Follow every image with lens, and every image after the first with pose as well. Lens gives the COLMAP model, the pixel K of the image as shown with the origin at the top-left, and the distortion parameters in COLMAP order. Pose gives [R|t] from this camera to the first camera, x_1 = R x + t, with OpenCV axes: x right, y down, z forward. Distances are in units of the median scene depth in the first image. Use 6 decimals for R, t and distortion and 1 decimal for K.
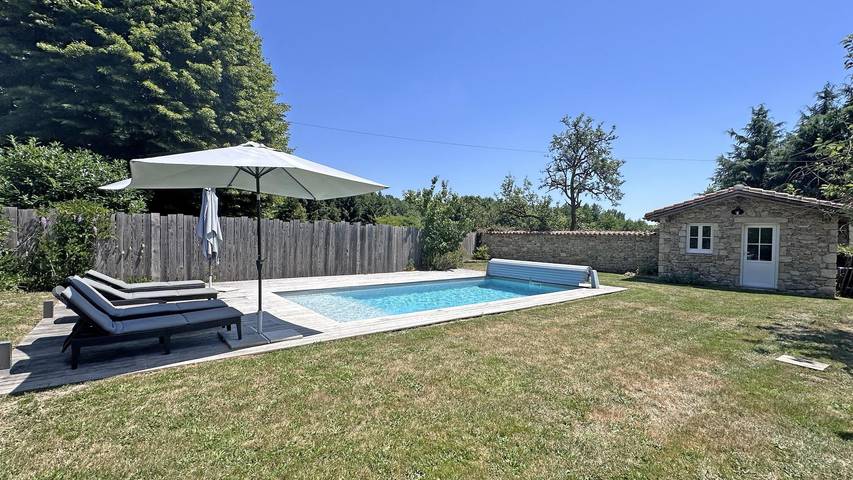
lens RADIAL K [[369.5, 0, 426.5], [0, 369.5, 240.0], [0, 0, 1]] dist [-0.003730, -0.001013]
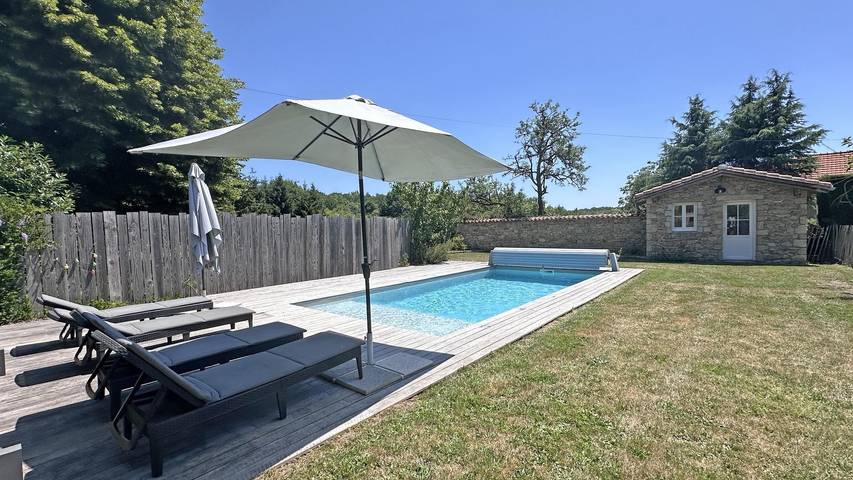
lens RADIAL K [[369.5, 0, 426.5], [0, 369.5, 240.0], [0, 0, 1]] dist [-0.003730, -0.001013]
pose [[0.980123, -0.052939, 0.191200, -0.182420], [0.049196, 0.998494, 0.024273, -0.001090], [-0.192197, -0.014385, 0.981251, 0.105390]]
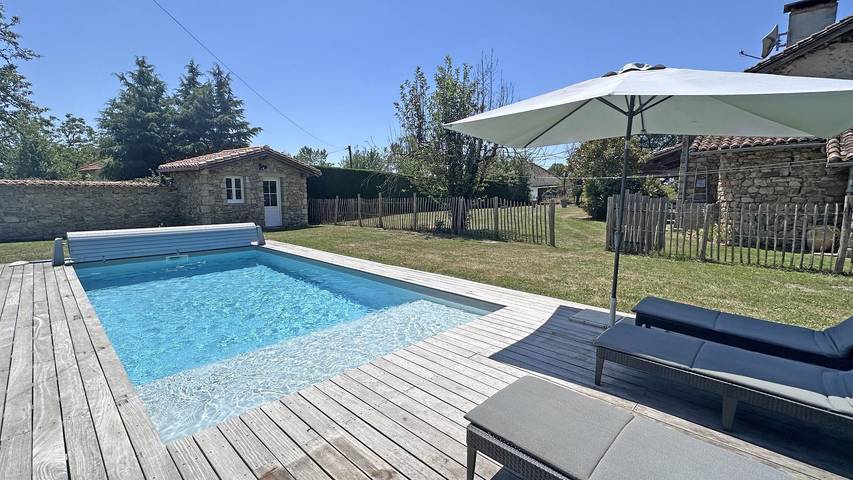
lens RADIAL K [[369.5, 0, 426.5], [0, 369.5, 240.0], [0, 0, 1]] dist [-0.003730, -0.001013]
pose [[-0.133640, -0.148439, 0.979850, -0.437535], [0.007084, 0.988551, 0.150724, -0.018172], [-0.991005, 0.027084, -0.131058, 0.570883]]
